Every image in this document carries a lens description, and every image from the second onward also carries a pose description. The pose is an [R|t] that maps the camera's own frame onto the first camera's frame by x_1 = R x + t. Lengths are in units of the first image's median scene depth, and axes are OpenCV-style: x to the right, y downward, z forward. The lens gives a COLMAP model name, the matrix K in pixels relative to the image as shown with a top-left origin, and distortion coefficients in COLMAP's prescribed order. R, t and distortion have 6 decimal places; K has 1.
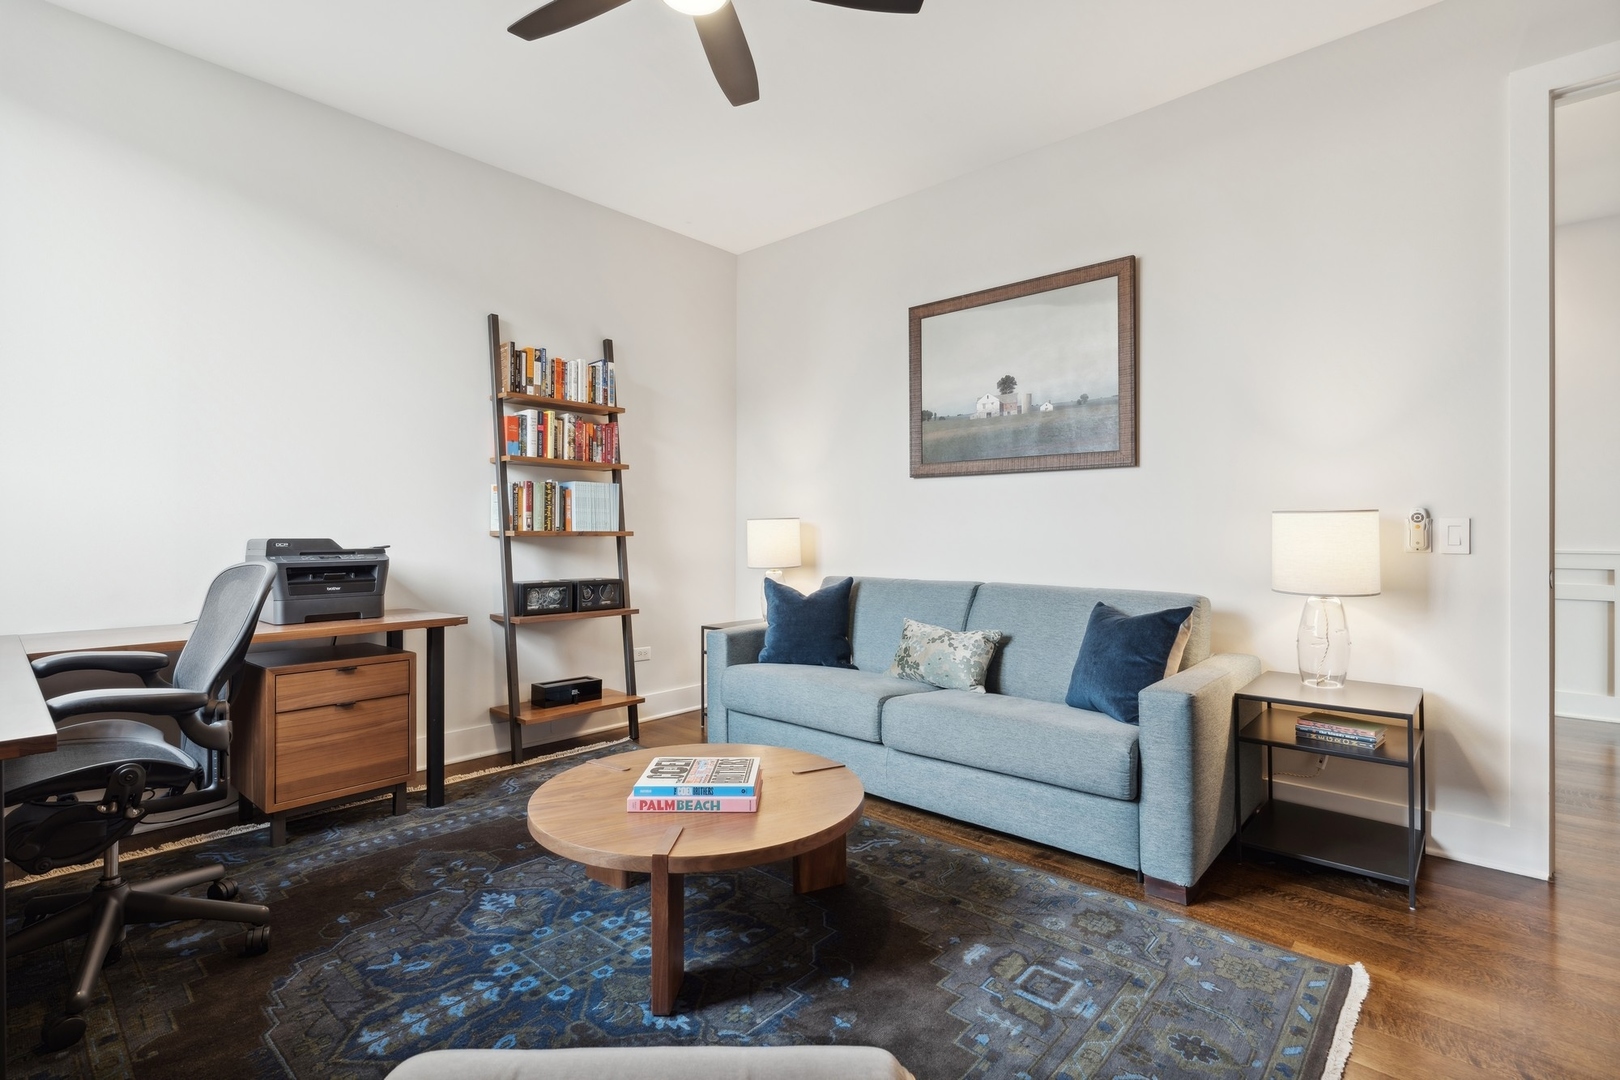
lens RADIAL K [[752.8, 0, 806.8], [0, 752.8, 534.2], [0, 0, 1]] dist [-0.000943, 0.000847]
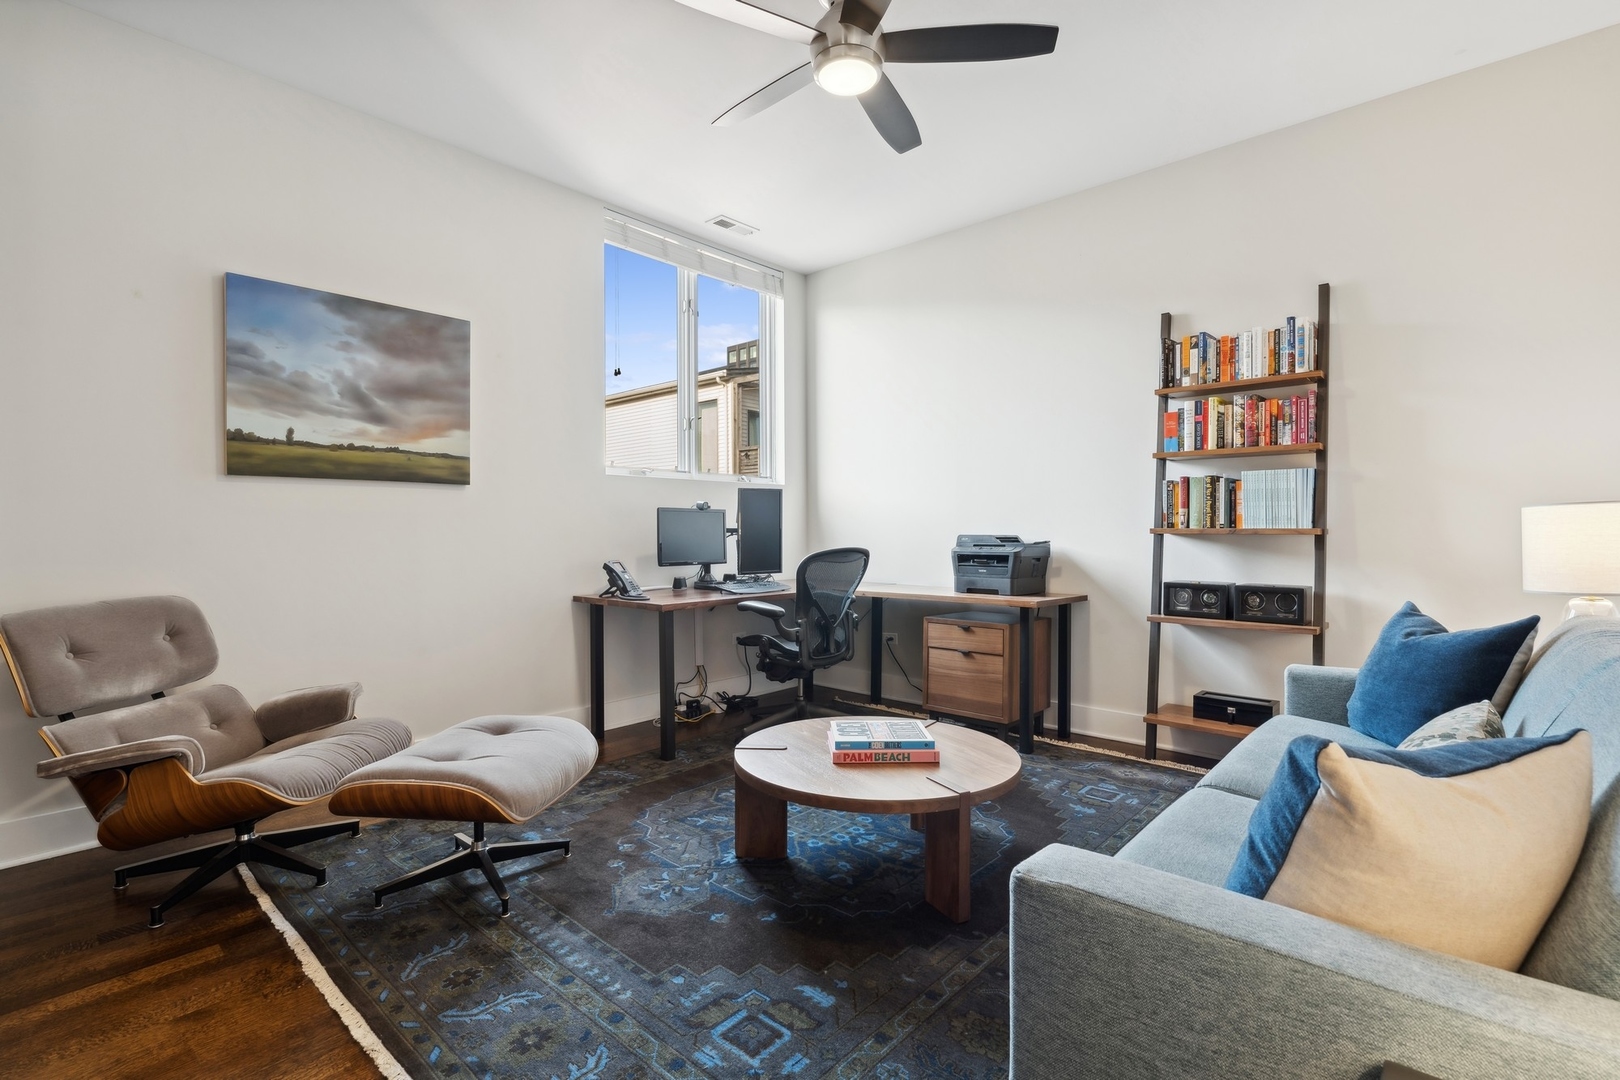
lens RADIAL K [[752.8, 0, 806.8], [0, 752.8, 534.2], [0, 0, 1]] dist [-0.000943, 0.000847]
pose [[-0.002149, 0.006103, -0.999979, 0.576565], [0.000779, 0.999981, 0.006101, -0.002977], [0.999997, -0.000766, -0.002154, 0.505163]]
